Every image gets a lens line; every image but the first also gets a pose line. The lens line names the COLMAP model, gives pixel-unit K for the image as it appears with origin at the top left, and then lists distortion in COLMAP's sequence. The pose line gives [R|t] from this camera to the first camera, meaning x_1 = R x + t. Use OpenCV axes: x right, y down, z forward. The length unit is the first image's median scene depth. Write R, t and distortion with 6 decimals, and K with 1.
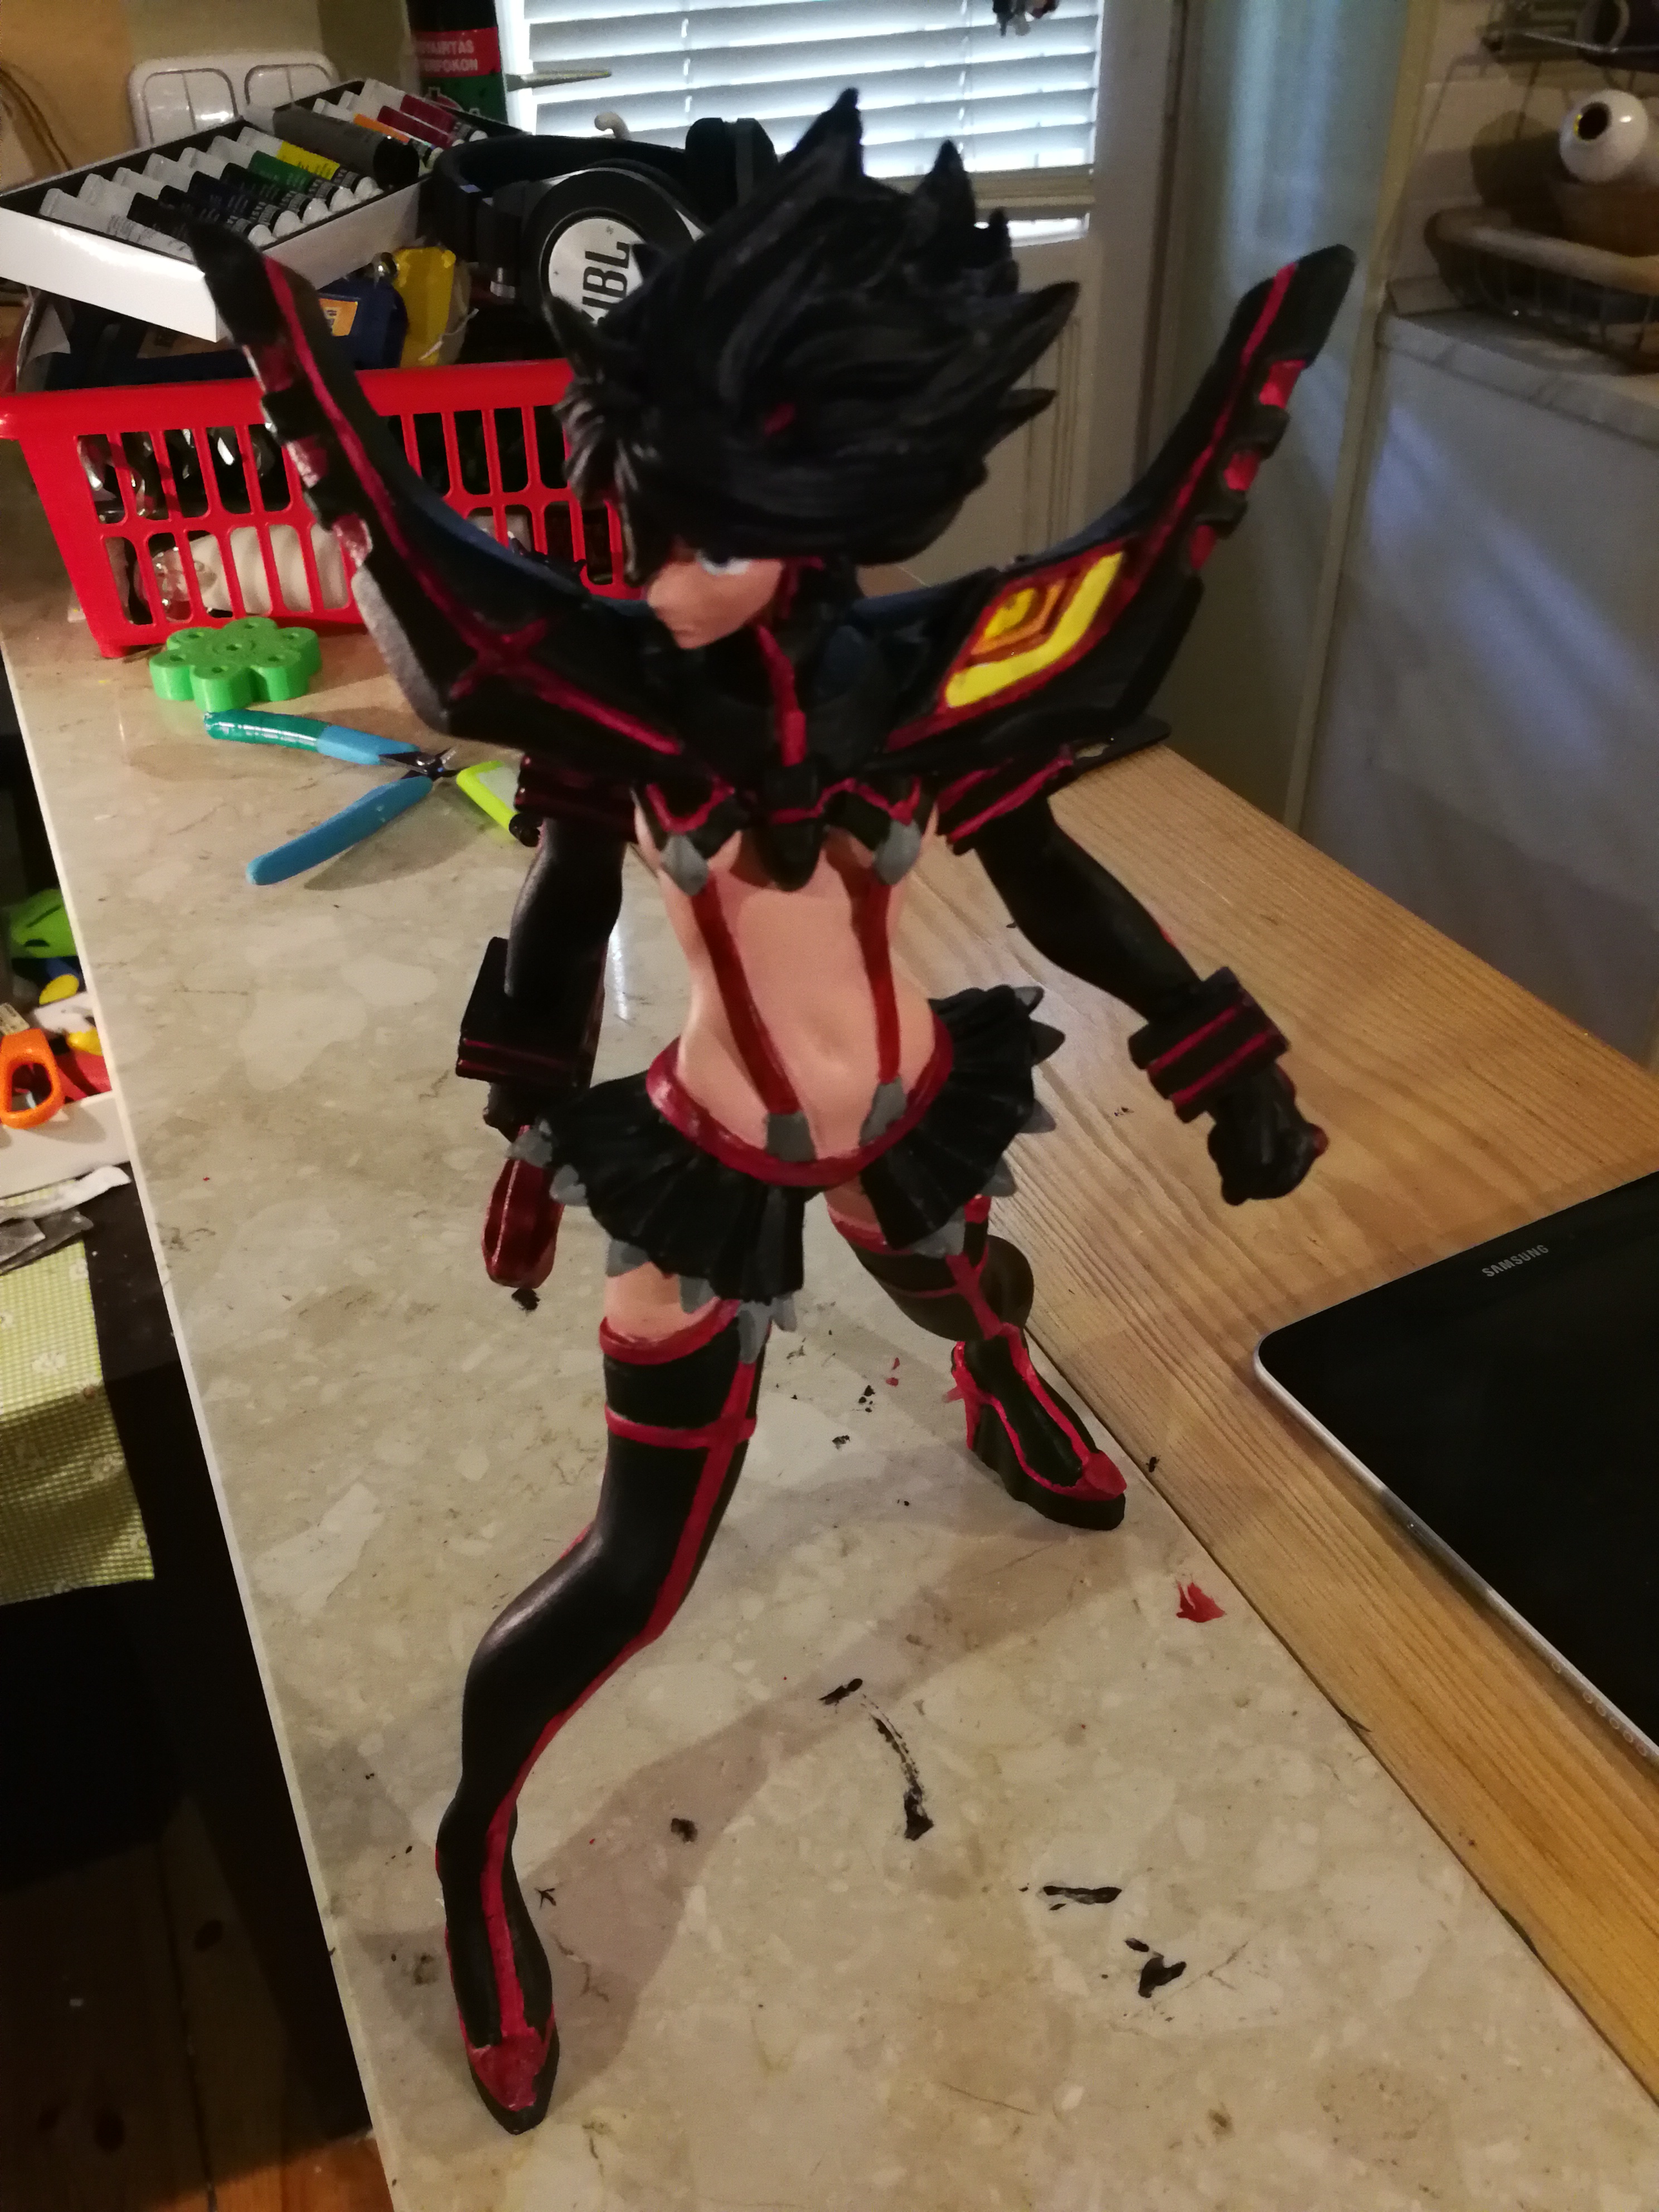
lens RADIAL K [[1807.7, 0, 829.5], [0, 1807.7, 1106.0], [0, 0, 1]] dist [0.005462, -0.013373]
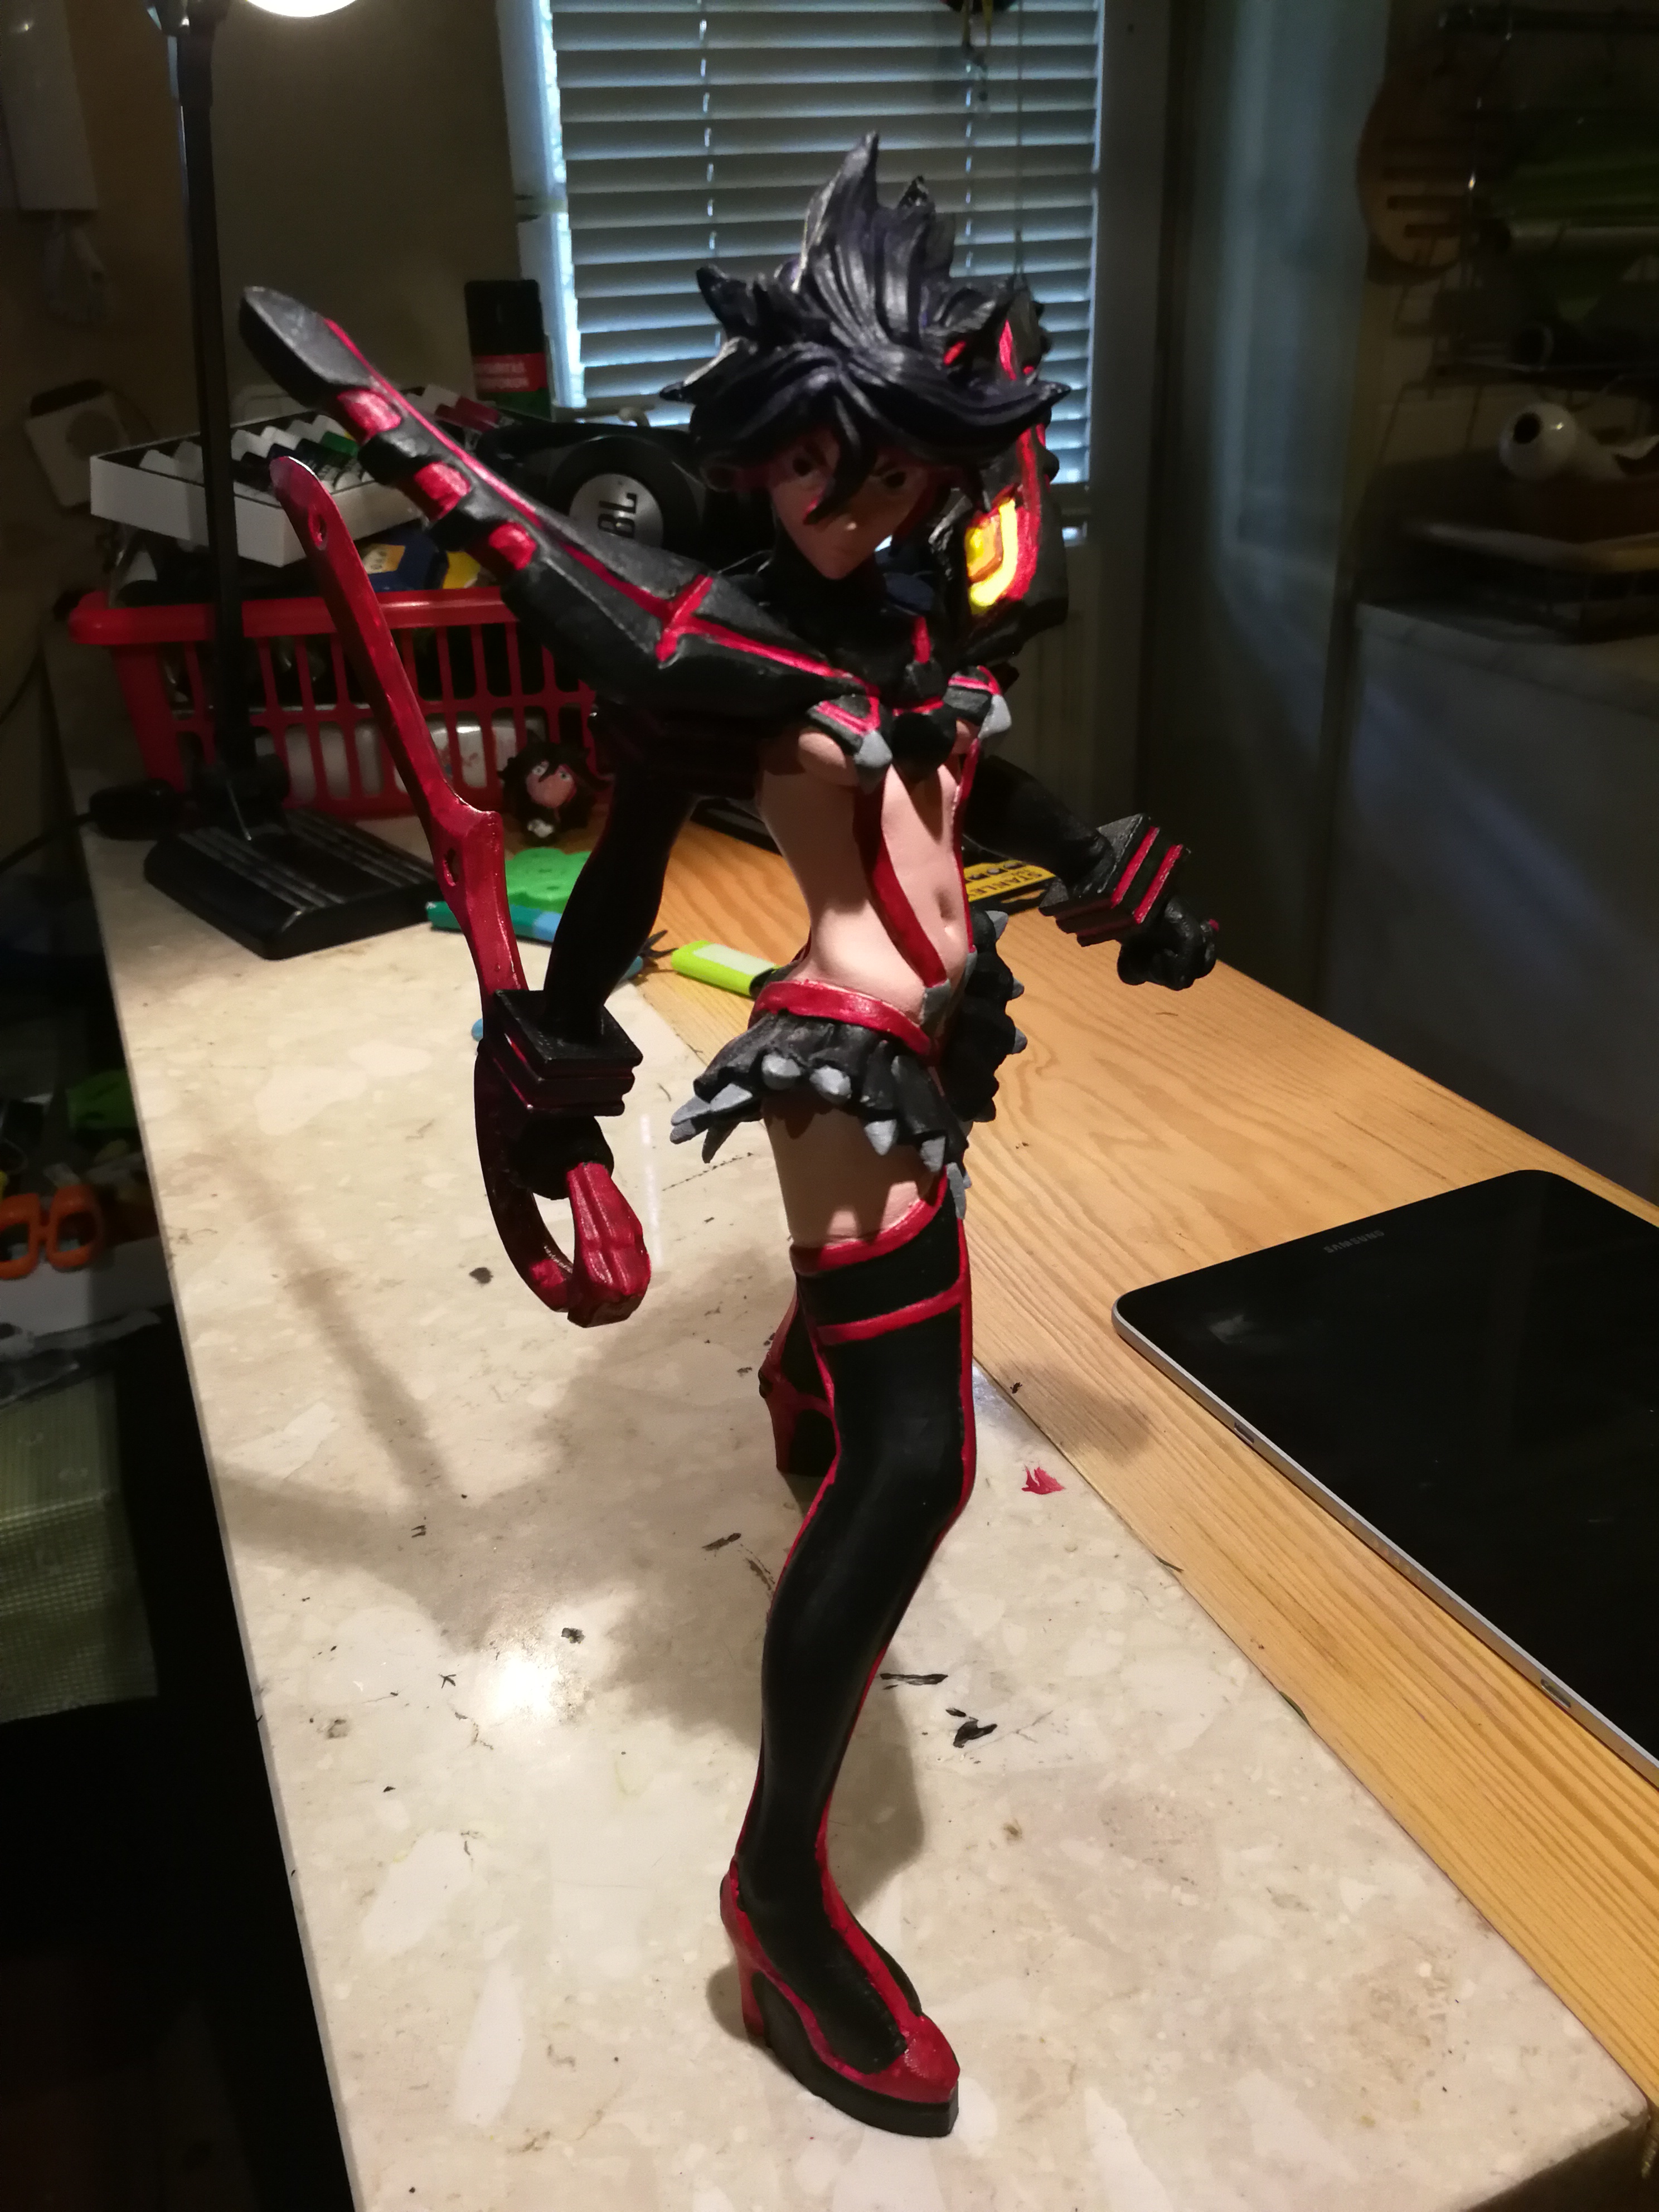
lens RADIAL K [[1807.7, 0, 829.5], [0, 1807.7, 1106.0], [0, 0, 1]] dist [0.005462, -0.013373]
pose [[0.999480, -0.000255, -0.032235, 0.098882], [-0.005319, 0.984956, -0.172722, 0.221123], [0.031795, 0.172803, 0.984443, -0.149961]]
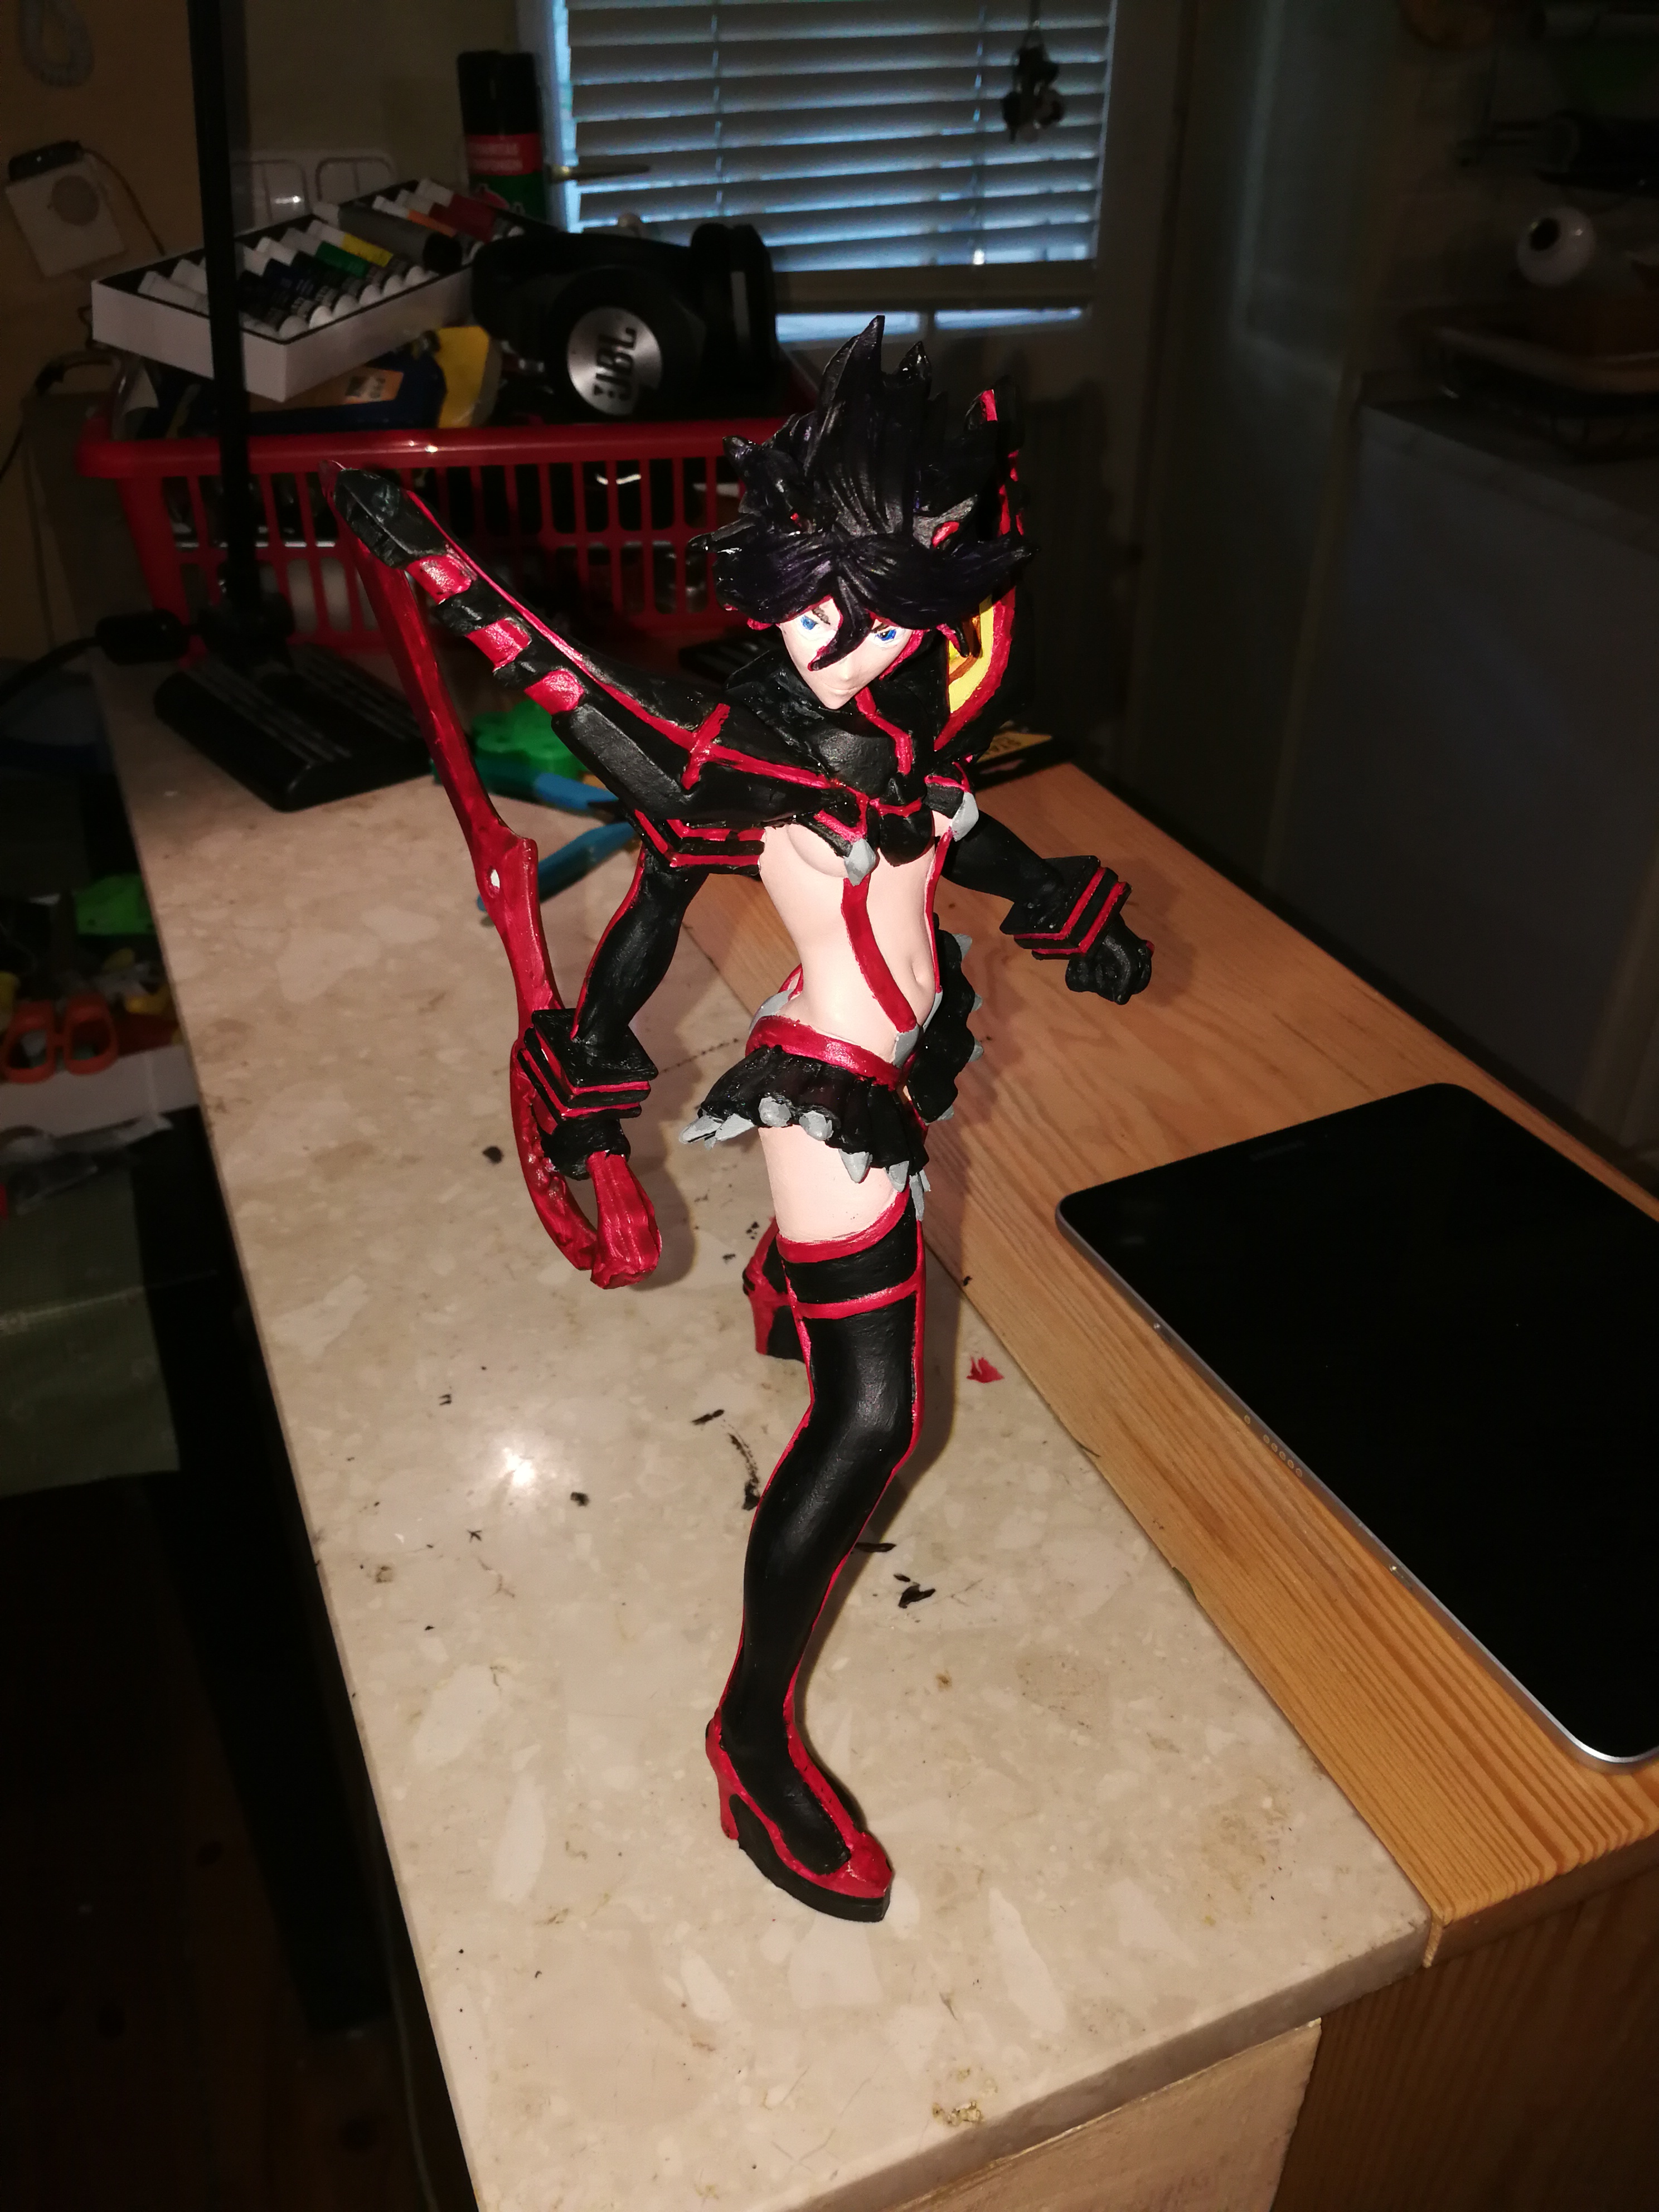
lens RADIAL K [[1812.6, 0, 815.5], [0, 1812.6, 1122.4], [0, 0, 1]] dist [-0.000205, -0.003564]
pose [[0.999121, 0.035209, -0.022738, 0.096385], [-0.035841, 0.998965, -0.028008, 0.125007], [0.021729, 0.028798, 0.999349, -0.296400]]
